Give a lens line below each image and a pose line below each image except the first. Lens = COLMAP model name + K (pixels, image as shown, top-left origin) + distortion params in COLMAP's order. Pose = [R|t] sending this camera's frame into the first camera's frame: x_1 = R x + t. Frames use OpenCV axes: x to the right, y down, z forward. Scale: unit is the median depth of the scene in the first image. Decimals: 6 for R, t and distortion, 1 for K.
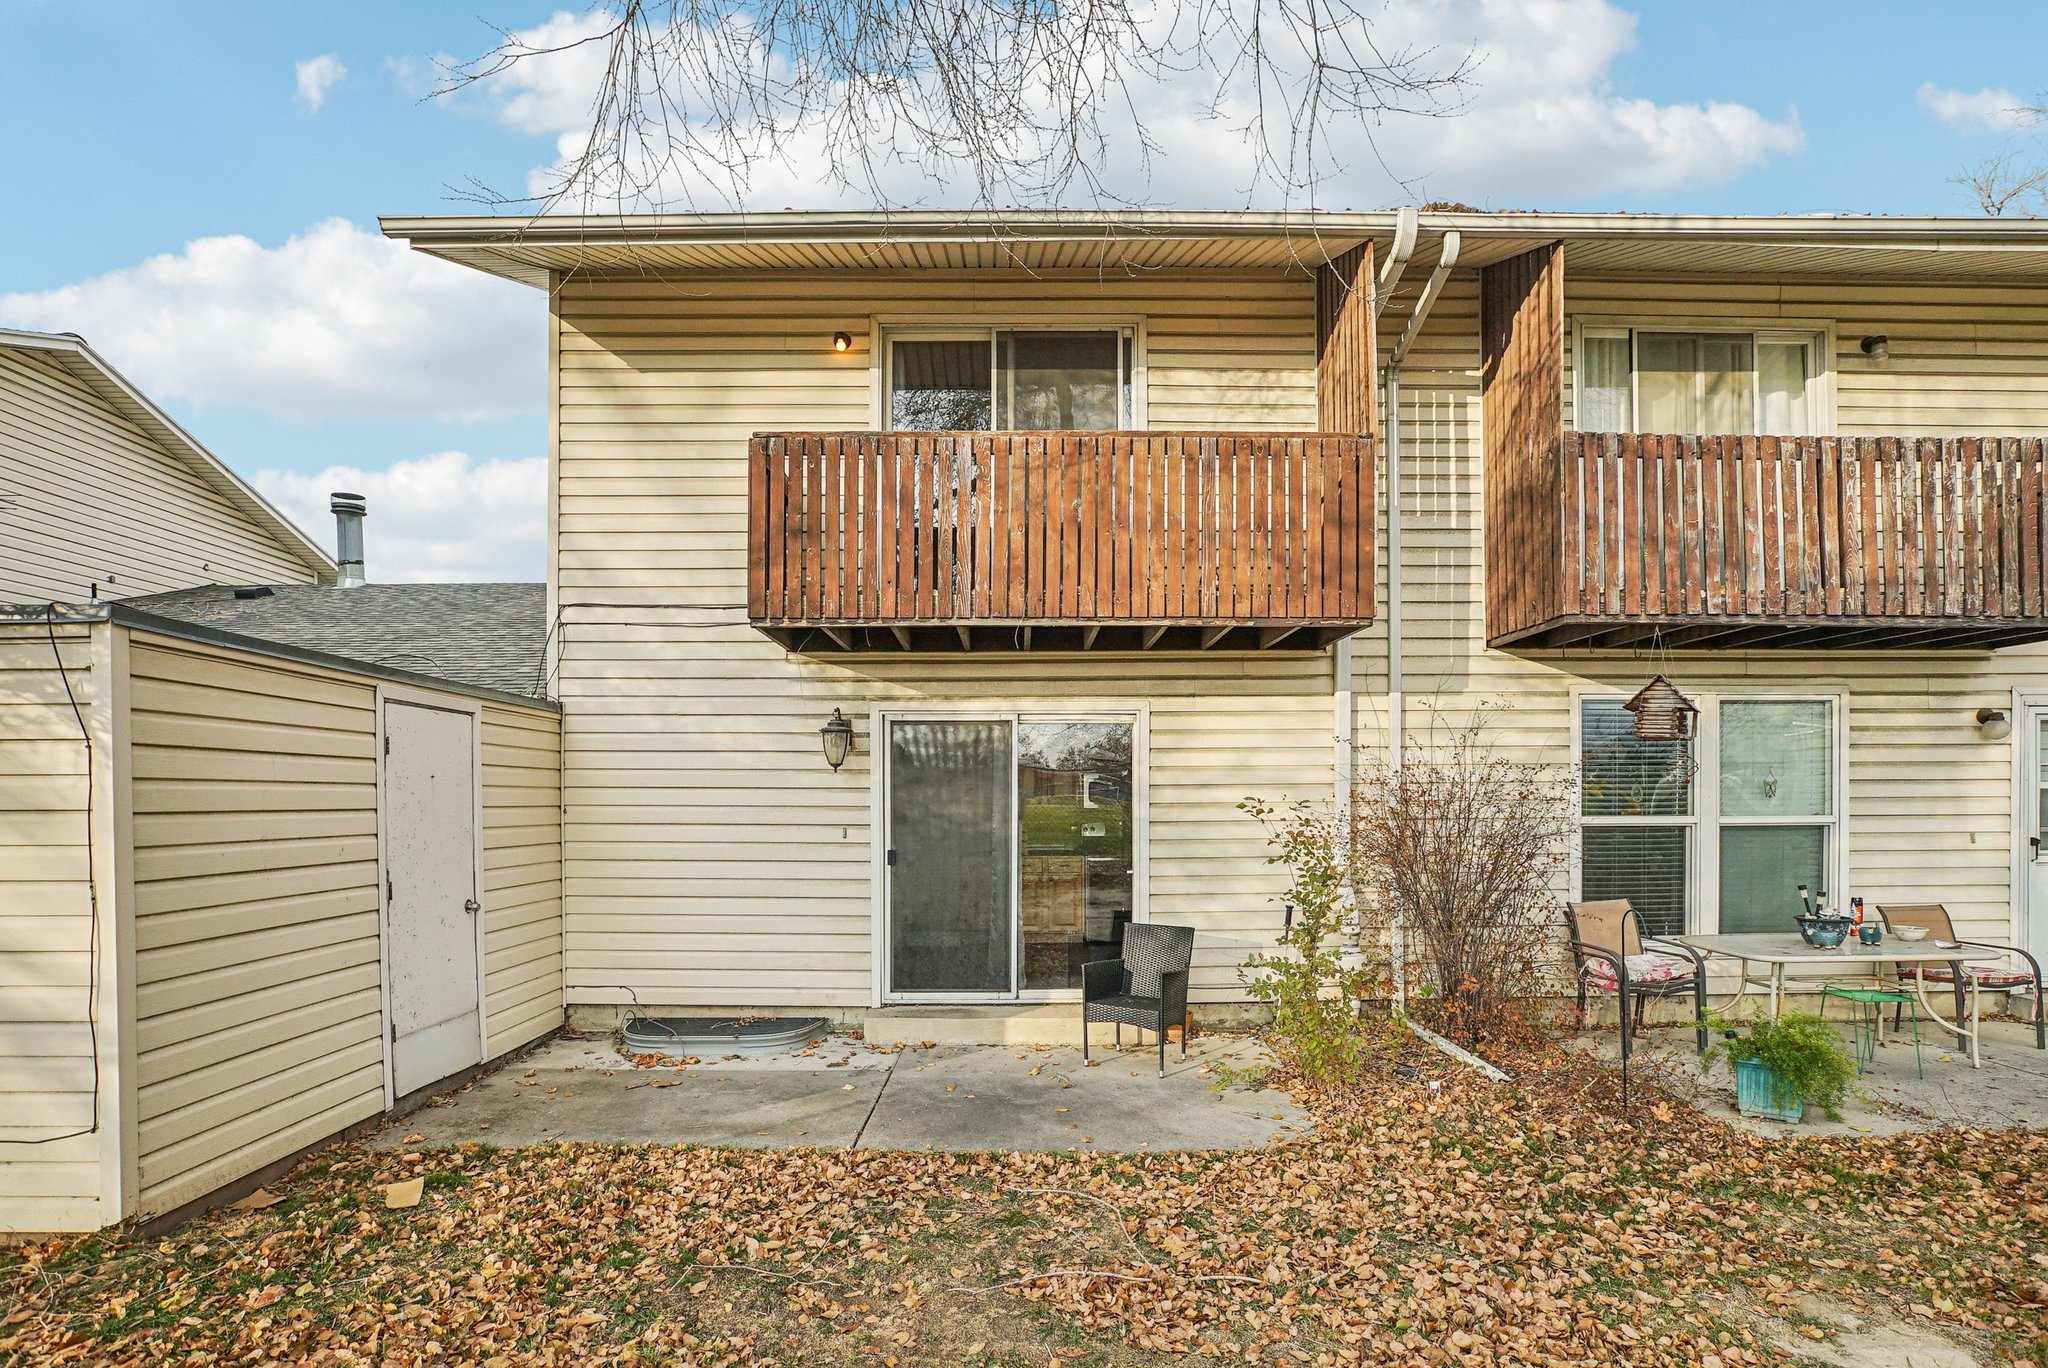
lens RADIAL K [[1022.5, 0, 1103.3], [0, 1022.5, 804.0], [0, 0, 1]] dist [-0.019168, 0.008096]
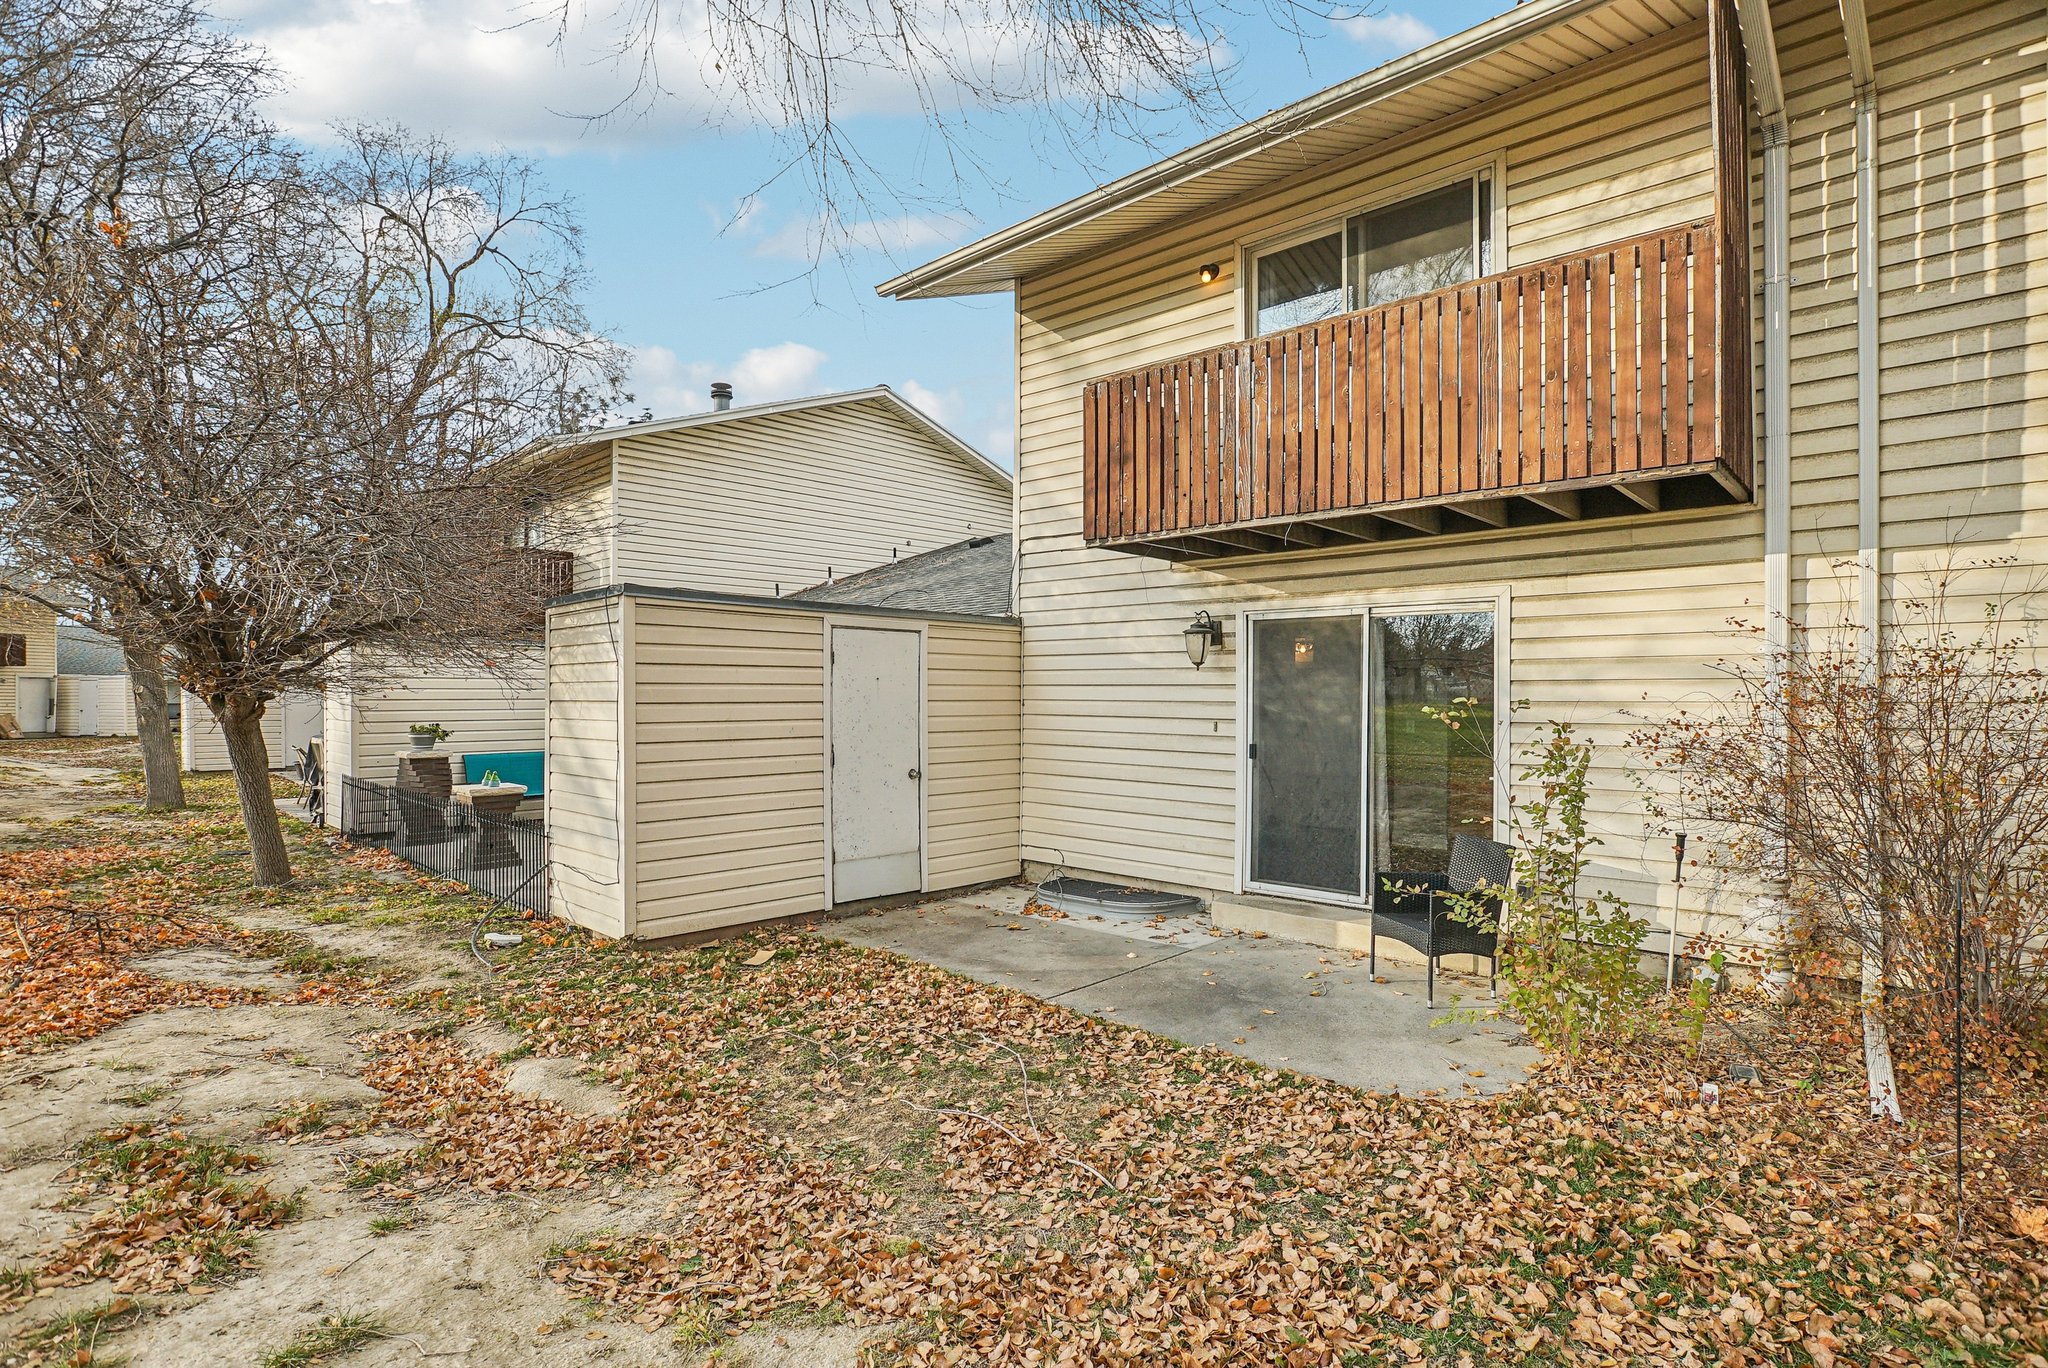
lens RADIAL K [[1022.5, 0, 1032.2], [0, 1022.5, 675.8], [0, 0, 1]] dist [-0.019168, 0.008096]
pose [[0.733146, -0.008660, -0.680016, 0.337446], [-0.006079, 0.999796, -0.019286, -0.003484], [0.680044, 0.018273, 0.732943, 0.084425]]
